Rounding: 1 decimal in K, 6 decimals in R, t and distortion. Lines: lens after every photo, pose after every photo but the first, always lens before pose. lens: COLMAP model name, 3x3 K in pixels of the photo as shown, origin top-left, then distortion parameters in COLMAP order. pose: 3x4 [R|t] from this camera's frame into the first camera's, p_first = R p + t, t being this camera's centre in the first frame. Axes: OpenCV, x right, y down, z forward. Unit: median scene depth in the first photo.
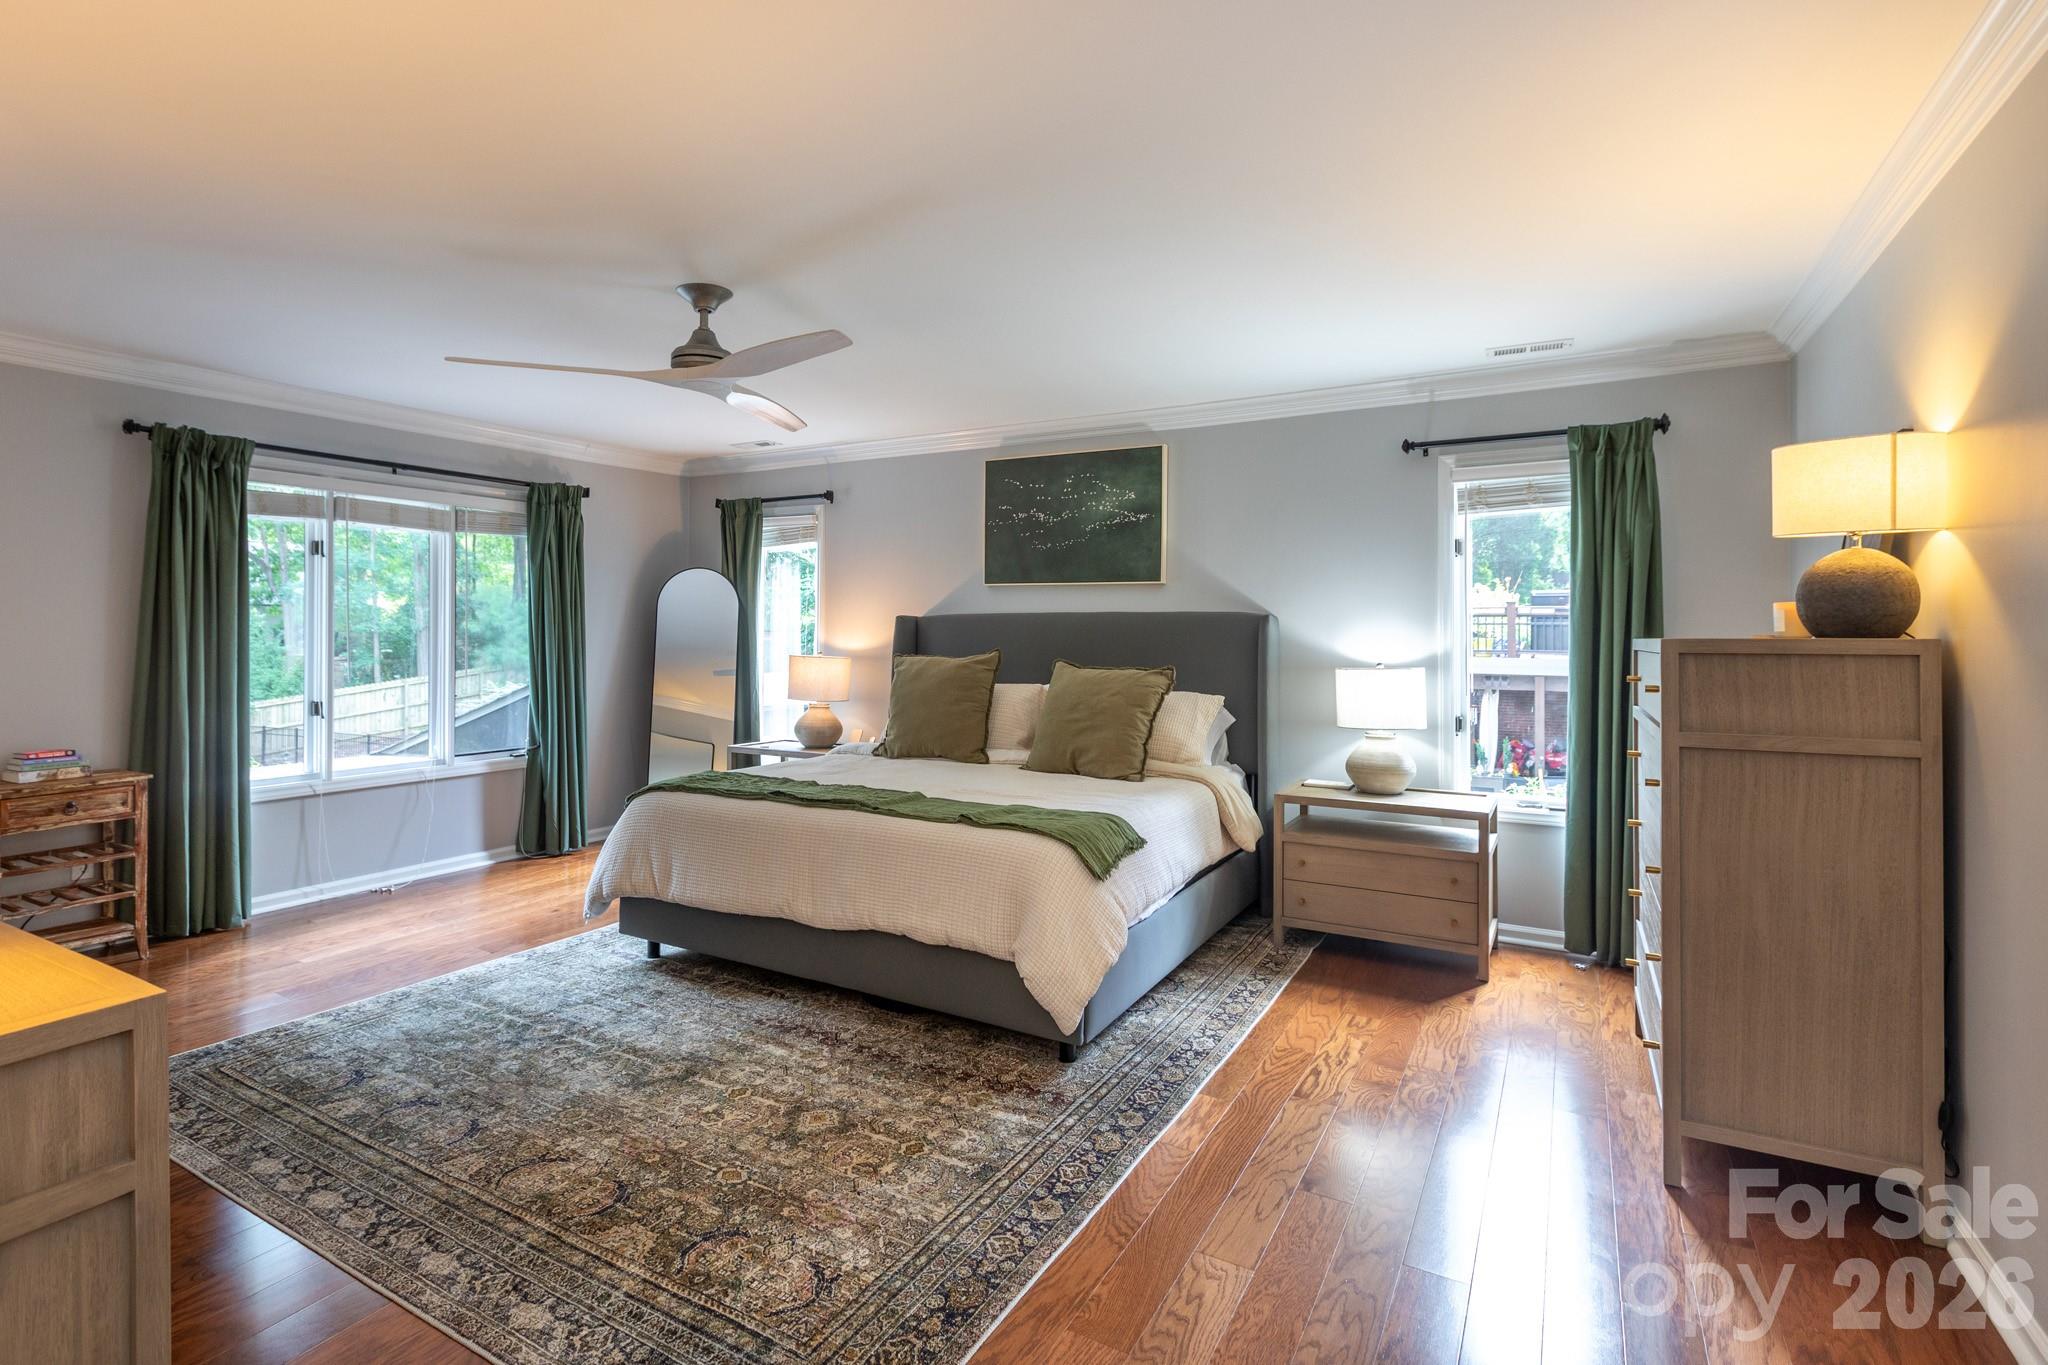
lens RADIAL K [[981.6, 0, 957.1], [0, 981.6, 634.0], [0, 0, 1]] dist [0.006526, -0.000668]
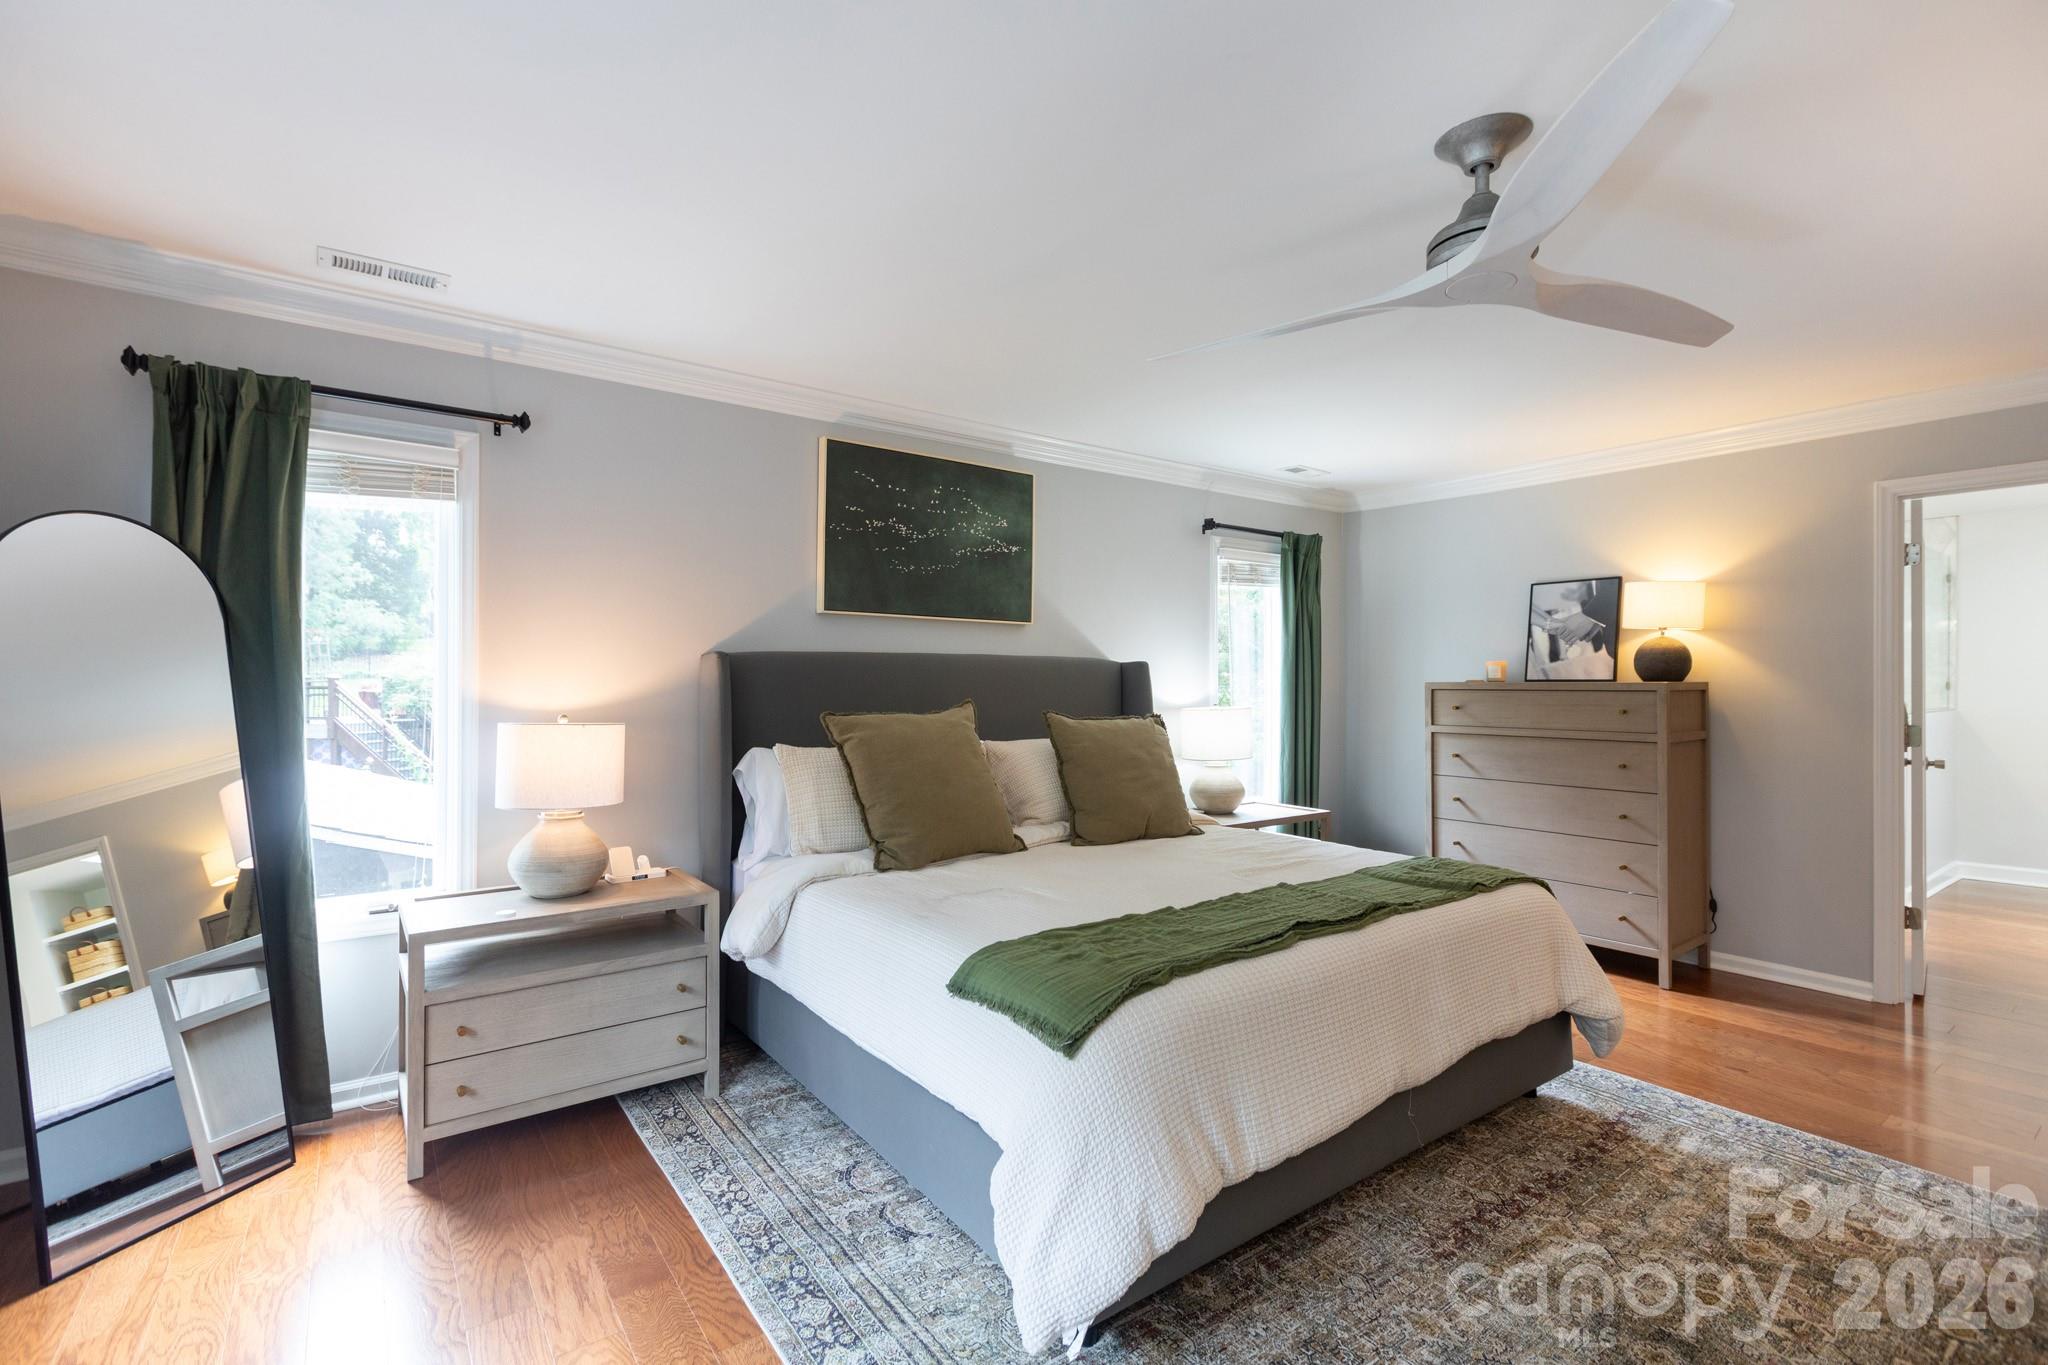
lens RADIAL K [[930.5, 0, 1018.2], [0, 930.5, 675.4], [0, 0, 1]] dist [0.006825, -0.002891]
pose [[0.379373, -0.002126, 0.925241, -0.693997], [-0.000082, 0.999997, 0.002332, -0.007069], [-0.925244, -0.000961, 0.379372, 0.782656]]
